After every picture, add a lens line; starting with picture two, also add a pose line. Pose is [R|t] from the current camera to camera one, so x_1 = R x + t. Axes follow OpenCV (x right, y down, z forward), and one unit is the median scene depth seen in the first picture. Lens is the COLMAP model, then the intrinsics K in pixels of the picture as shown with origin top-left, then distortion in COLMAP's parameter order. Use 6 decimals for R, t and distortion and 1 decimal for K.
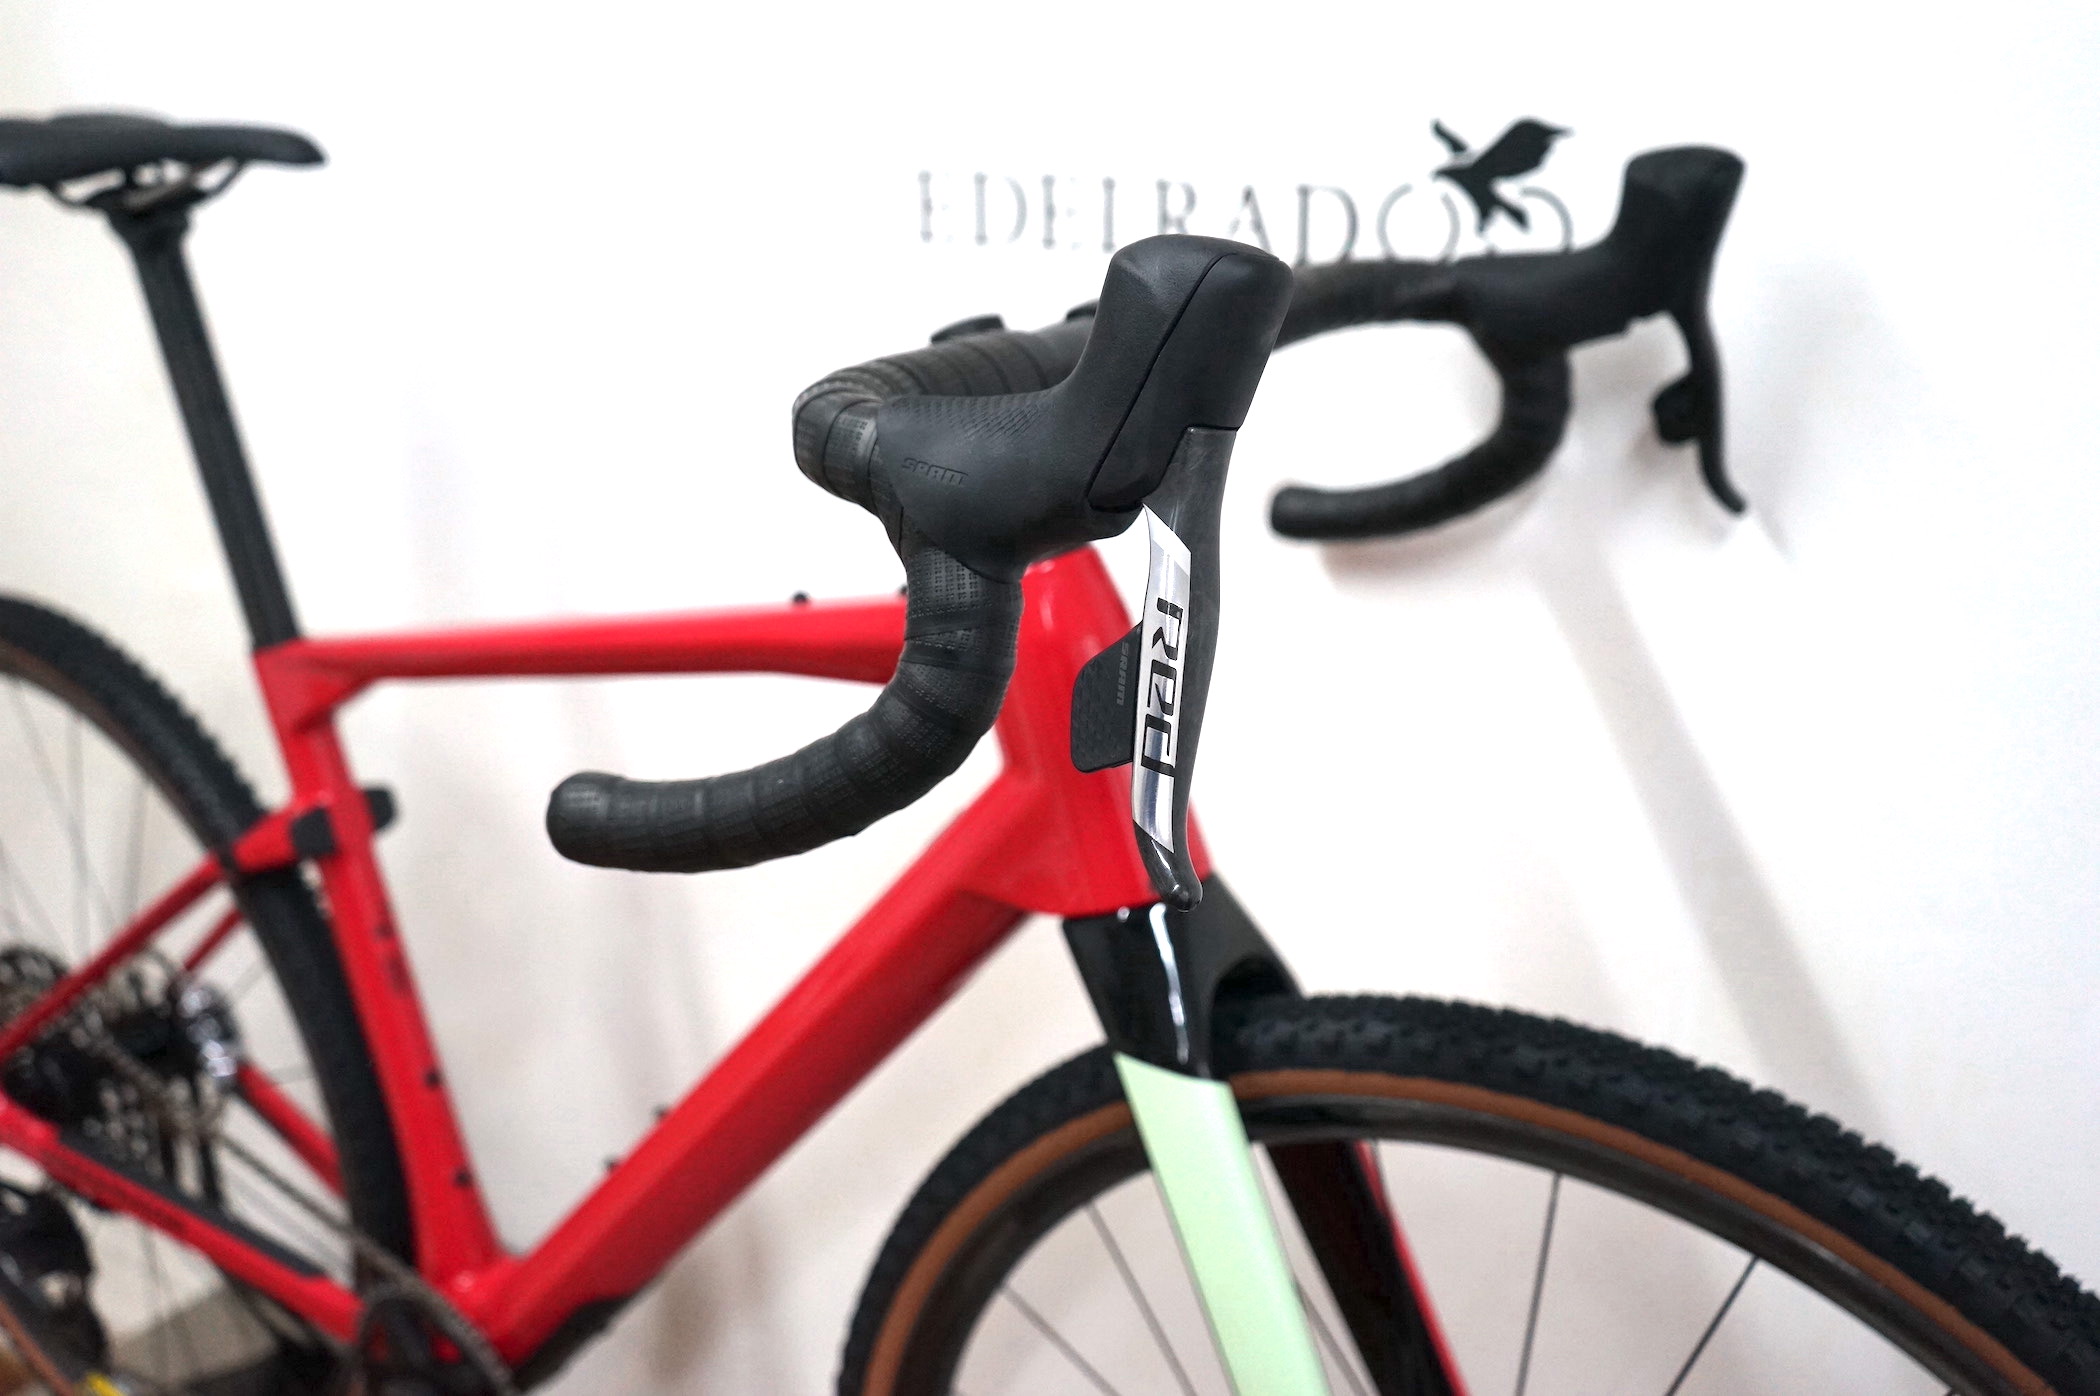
lens RADIAL K [[2080.7, 0, 1041.7], [0, 2080.7, 682.6], [0, 0, 1]] dist [0.046092, 0.000000]
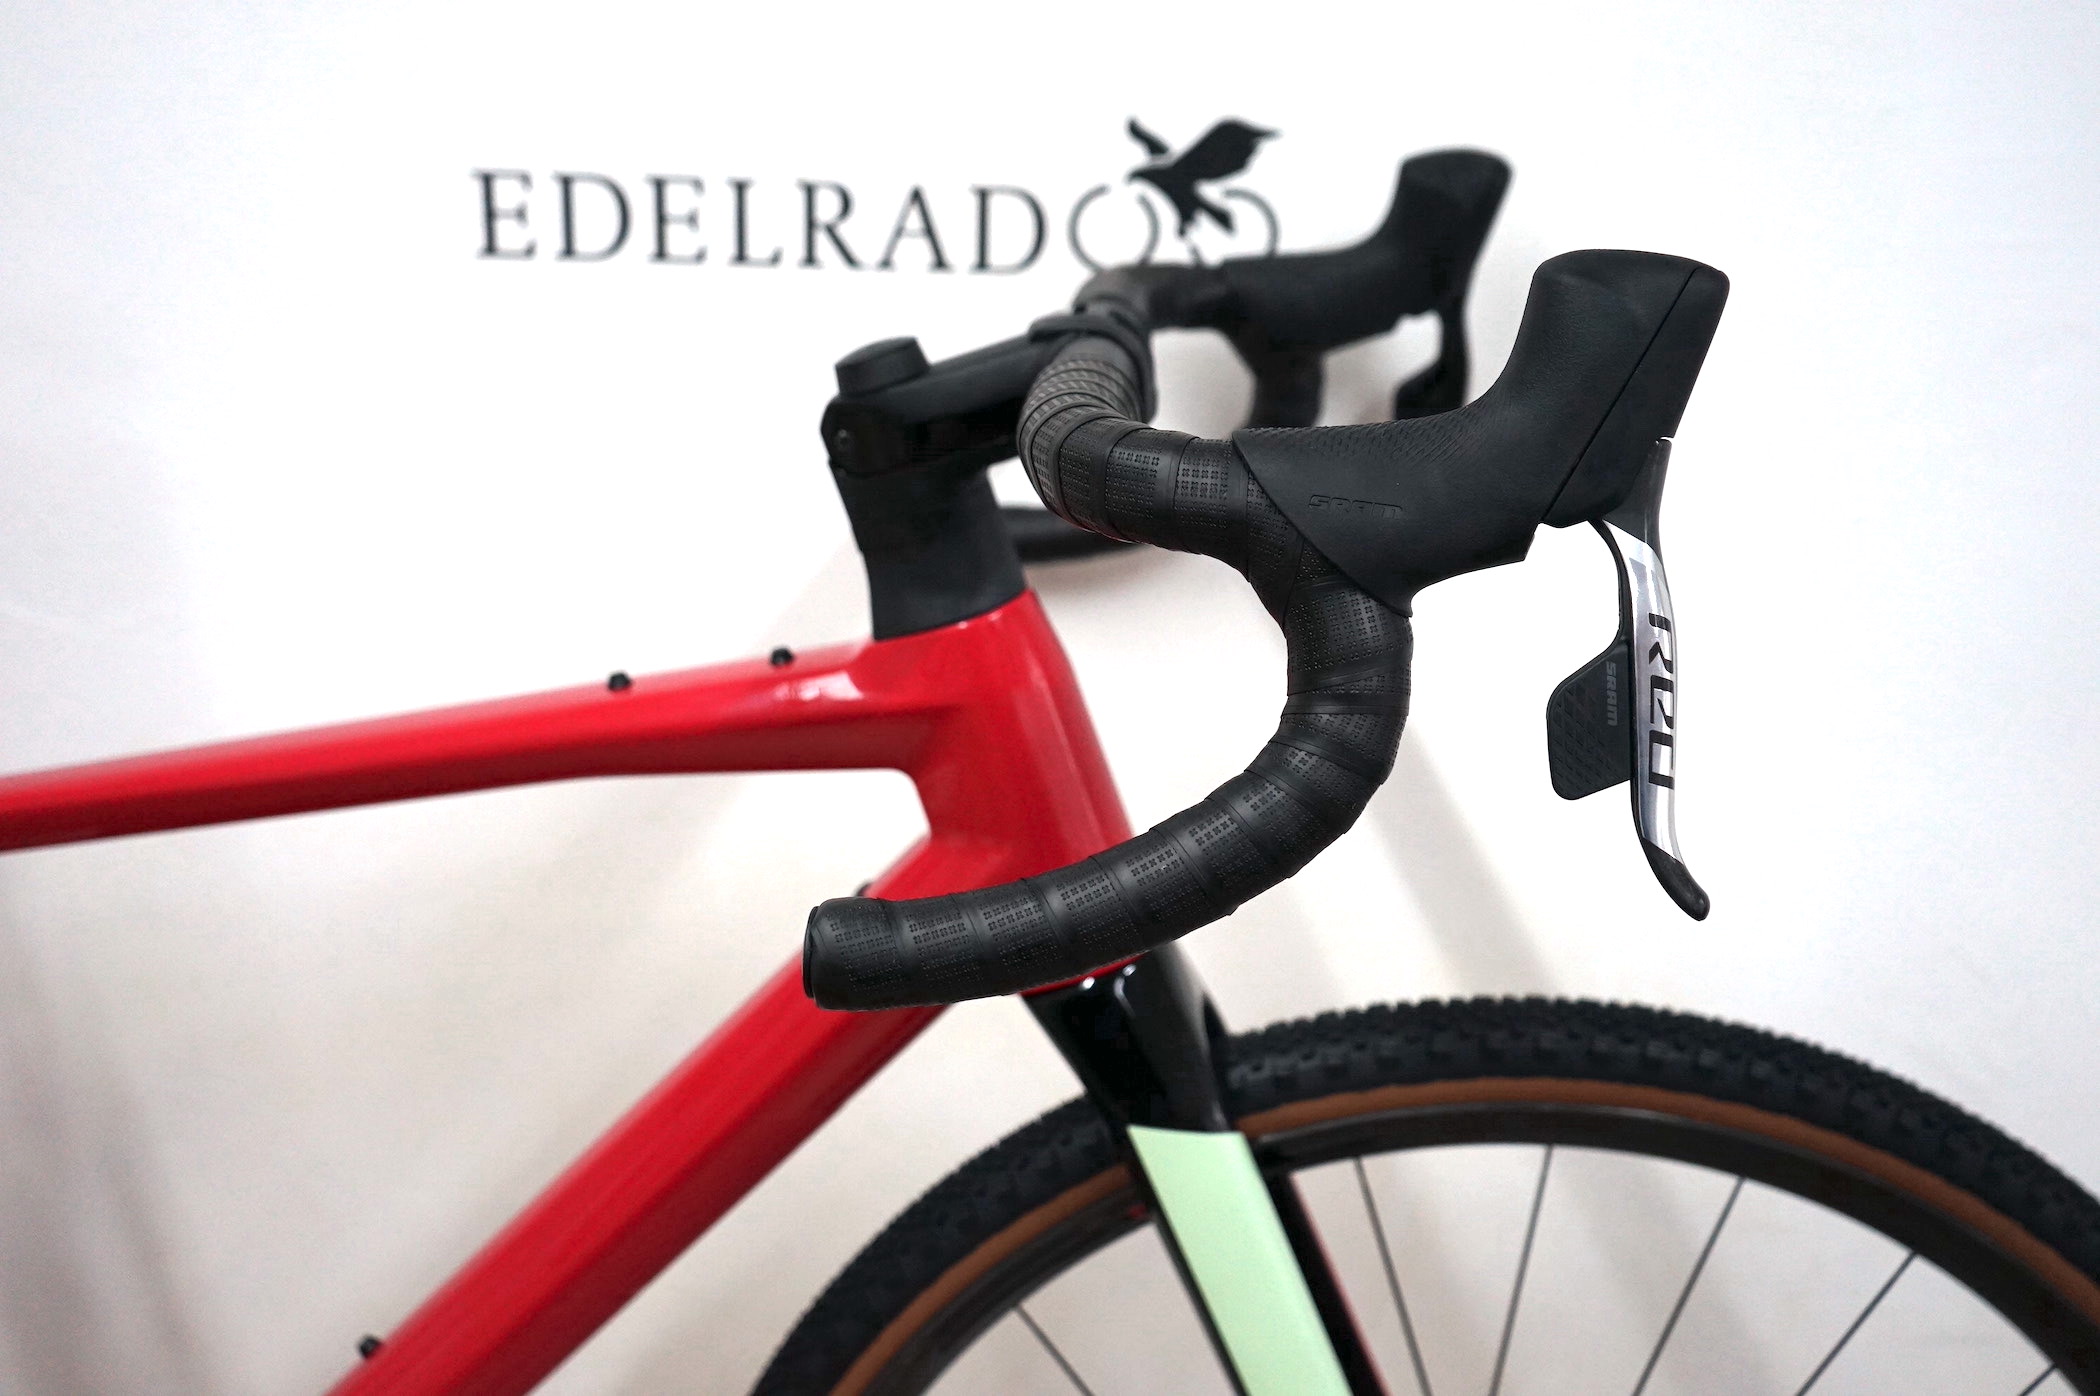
lens RADIAL K [[2233.6, 0, 1041.3], [0, 2233.6, 692.0], [0, 0, 1]] dist [0.004285, 0.000000]
pose [[0.865816, -0.116240, 0.486673, -0.392823], [0.121149, 0.992401, 0.021501, -0.033672], [-0.485475, 0.040344, 0.873319, 0.127472]]
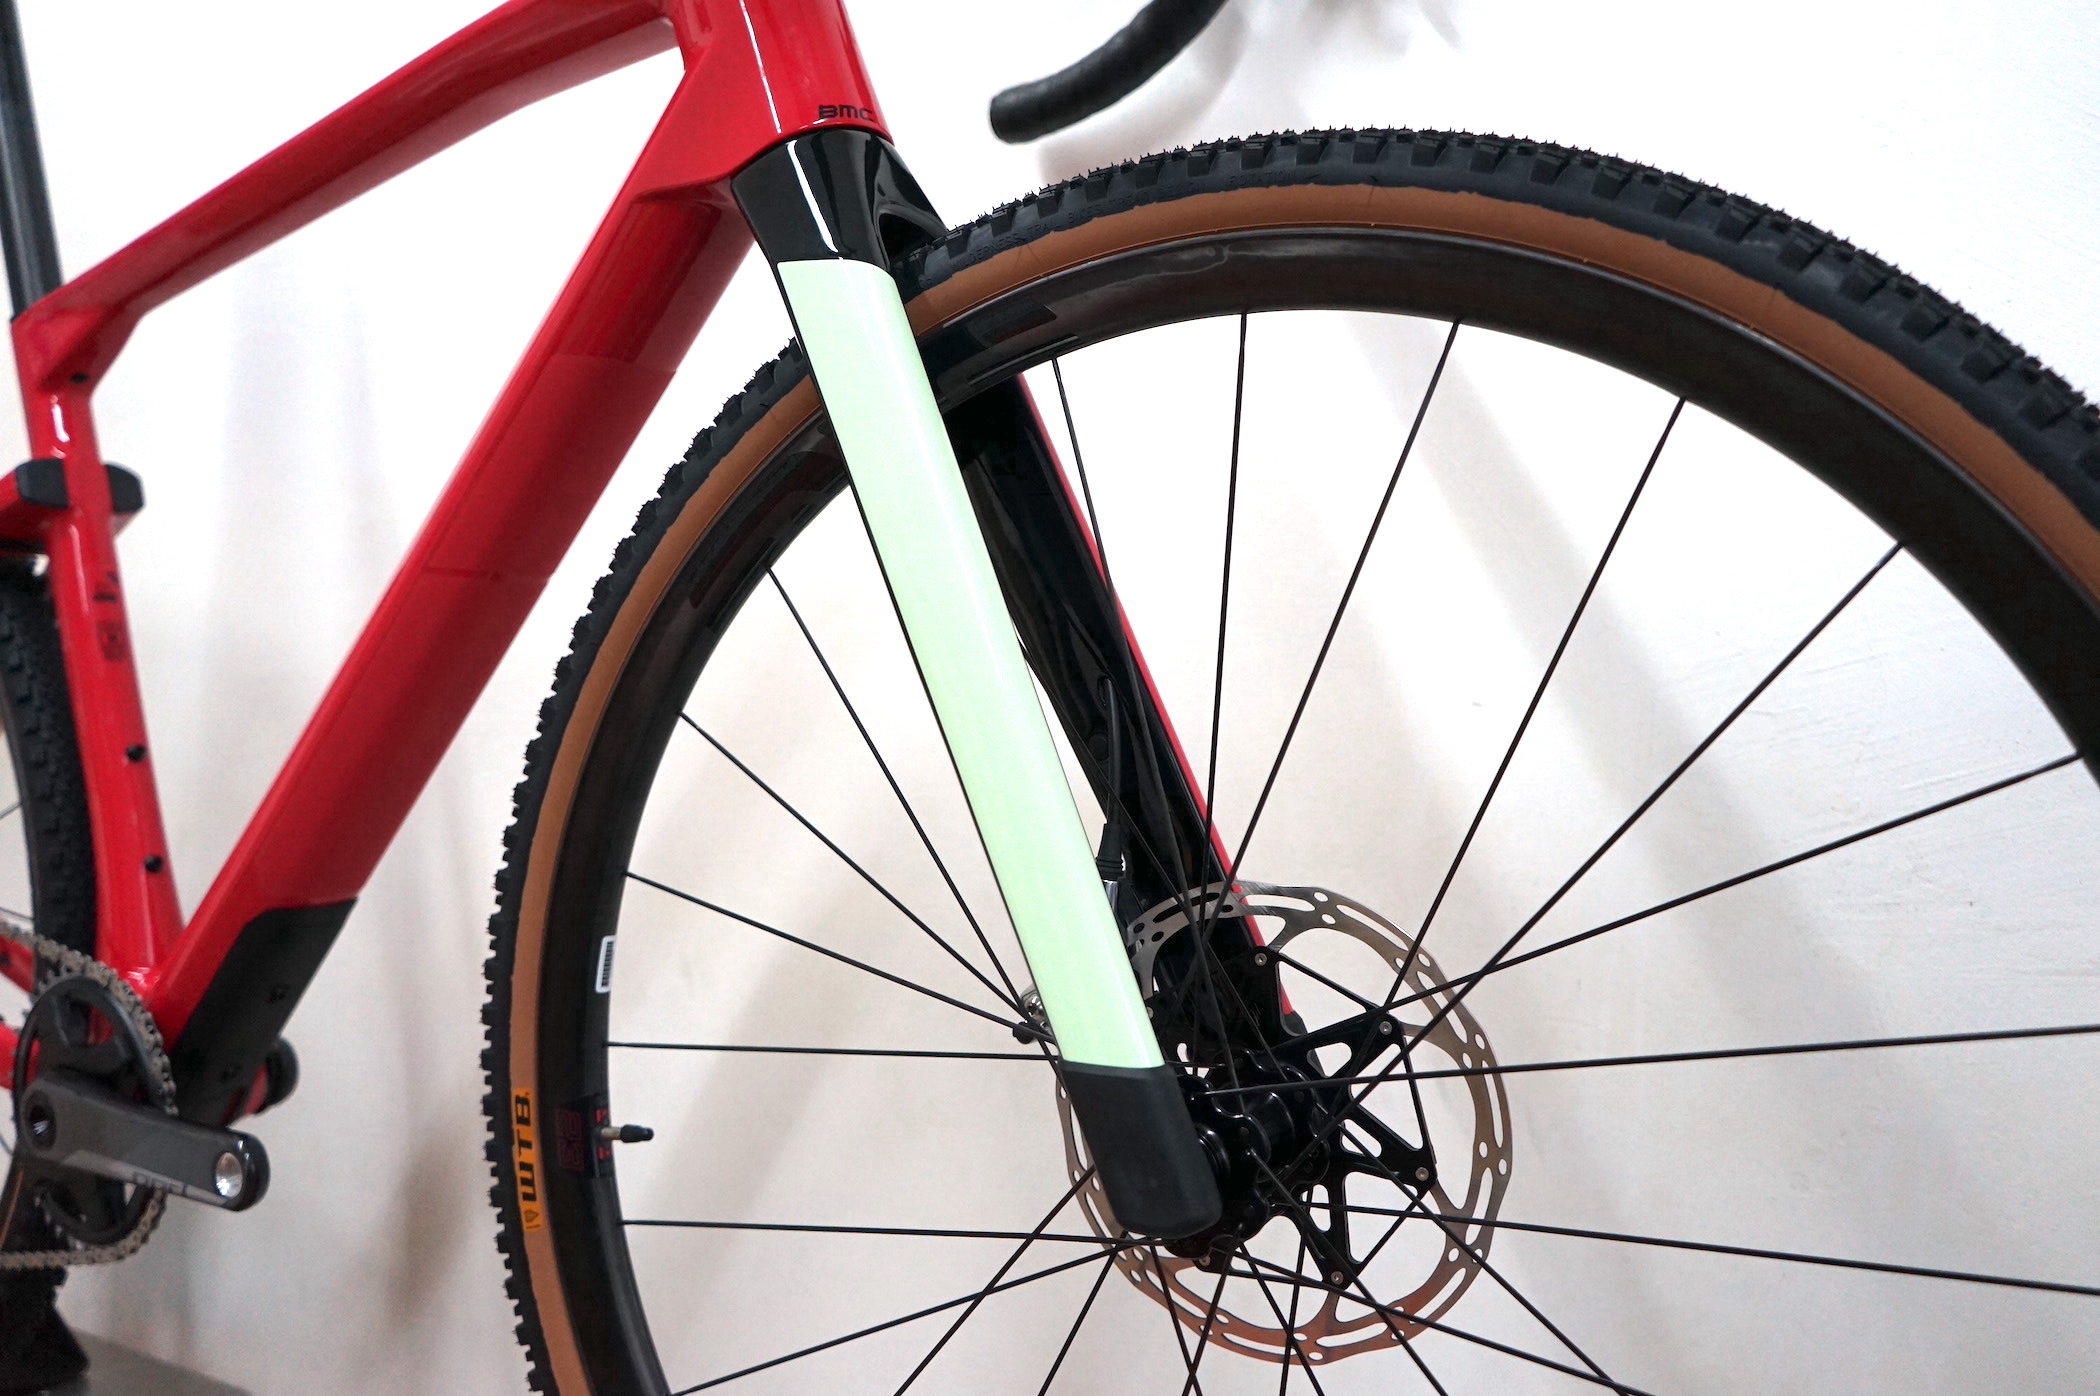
lens RADIAL K [[1697.2, 0, 1042.2], [0, 1697.2, 689.2], [0, 0, 1]] dist [-0.004299, 0.008895]
pose [[0.998079, 0.012772, 0.060617, 0.093464], [0.006358, 0.952228, -0.305321, 0.505741], [-0.061620, 0.305120, 0.950318, 0.285315]]
